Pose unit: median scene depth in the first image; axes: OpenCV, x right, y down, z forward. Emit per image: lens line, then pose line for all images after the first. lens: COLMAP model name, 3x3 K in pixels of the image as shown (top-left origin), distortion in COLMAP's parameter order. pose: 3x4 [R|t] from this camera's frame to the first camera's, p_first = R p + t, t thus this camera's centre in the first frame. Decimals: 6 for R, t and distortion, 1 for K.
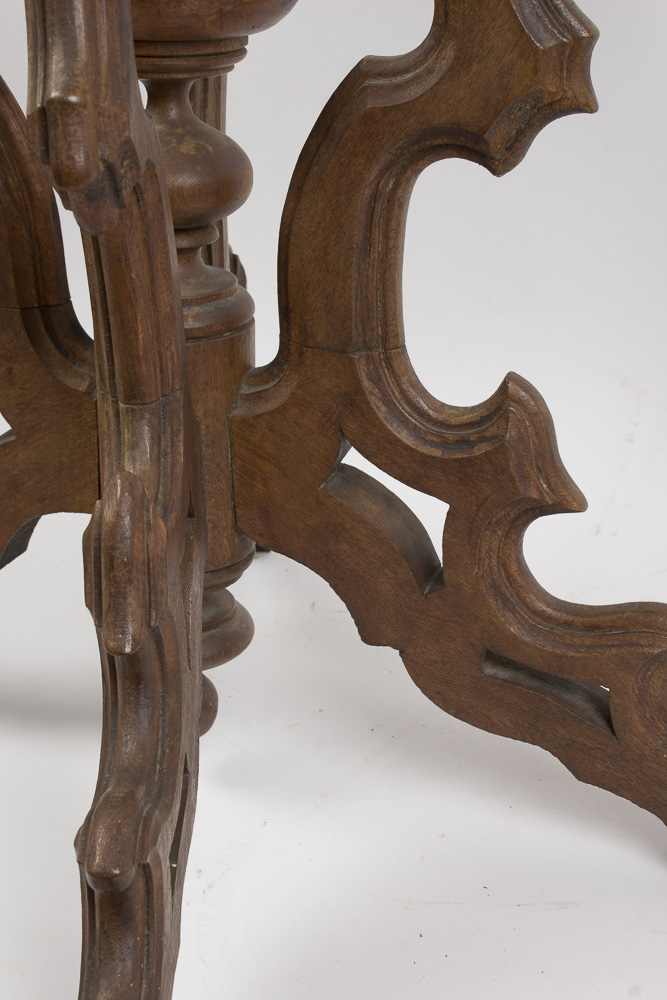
lens RADIAL K [[1694.3, 0, 292.3], [0, 1694.3, 534.5], [0, 0, 1]] dist [-0.027287, 0.000000]
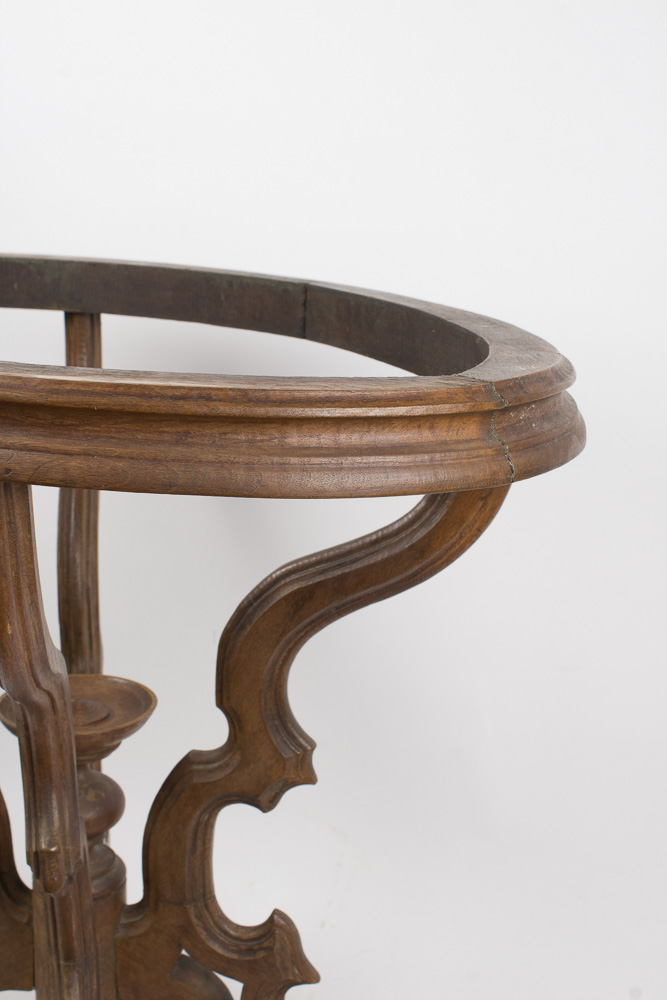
lens RADIAL K [[1287.8, 0, 338.3], [0, 1287.8, 498.2], [0, 0, 1]] dist [-0.071975, 0.000000]
pose [[0.978935, -0.012765, 0.203772, -0.076528], [0.051913, 0.980806, -0.187950, -0.267714], [-0.197461, 0.194569, 0.960808, -0.403249]]
